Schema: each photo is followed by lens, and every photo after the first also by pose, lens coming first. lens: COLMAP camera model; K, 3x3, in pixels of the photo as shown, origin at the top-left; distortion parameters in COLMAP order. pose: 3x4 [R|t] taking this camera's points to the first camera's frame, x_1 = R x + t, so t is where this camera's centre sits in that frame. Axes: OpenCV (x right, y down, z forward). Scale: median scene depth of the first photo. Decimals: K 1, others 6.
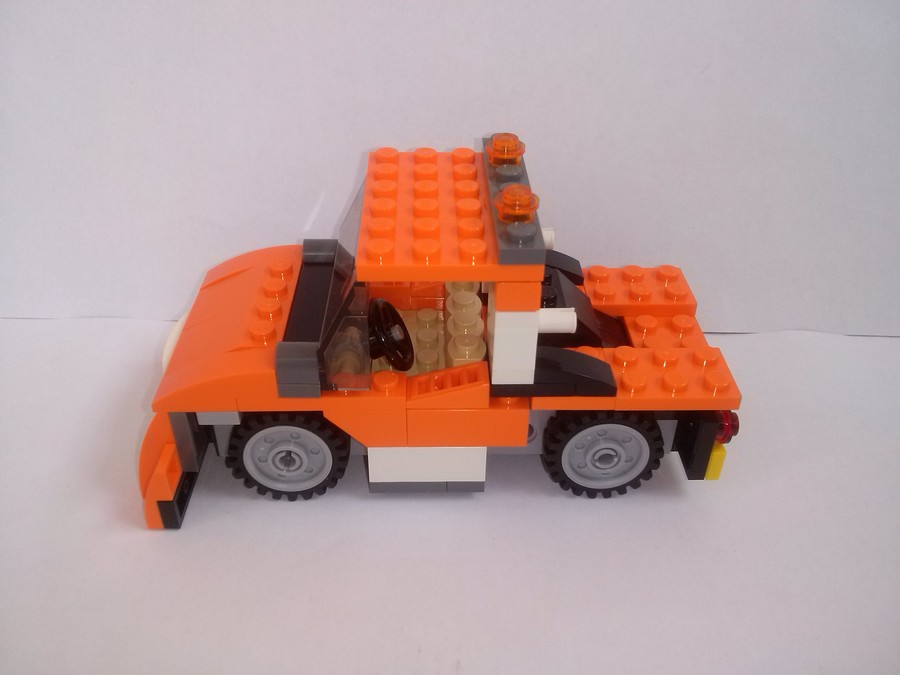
lens RADIAL K [[813.9, 0, 454.4], [0, 813.9, 332.0], [0, 0, 1]] dist [-0.014767, 0.000000]
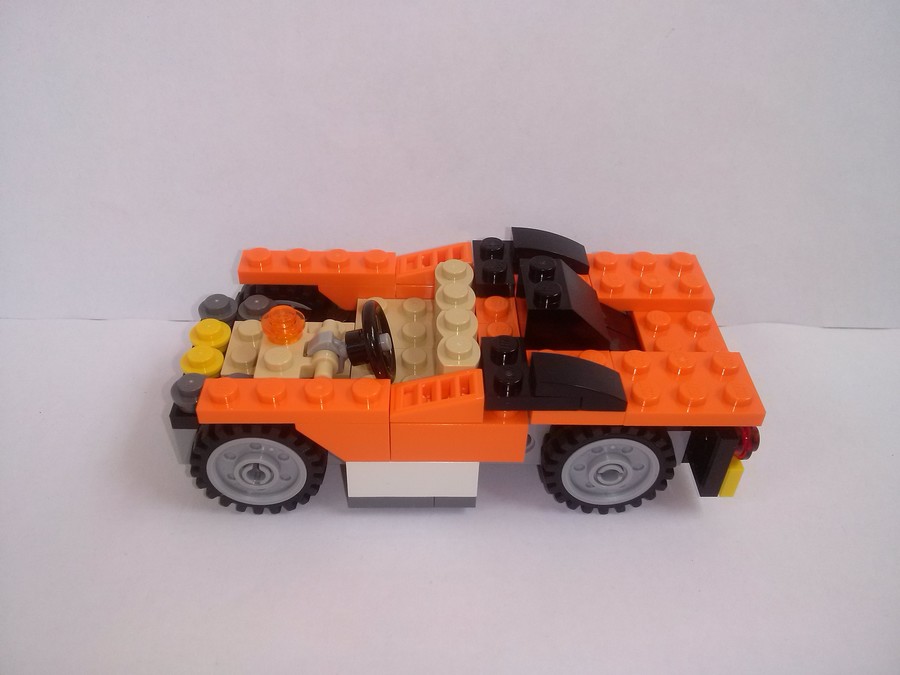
lens RADIAL K [[813.9, 0, 452.1], [0, 813.9, 335.5], [0, 0, 1]] dist [-0.014767, 0.000000]
pose [[0.999840, 0.012285, 0.012989, -0.003292], [-0.013216, 0.997156, 0.074200, -0.062930], [-0.012040, -0.074359, 0.997159, 0.115056]]
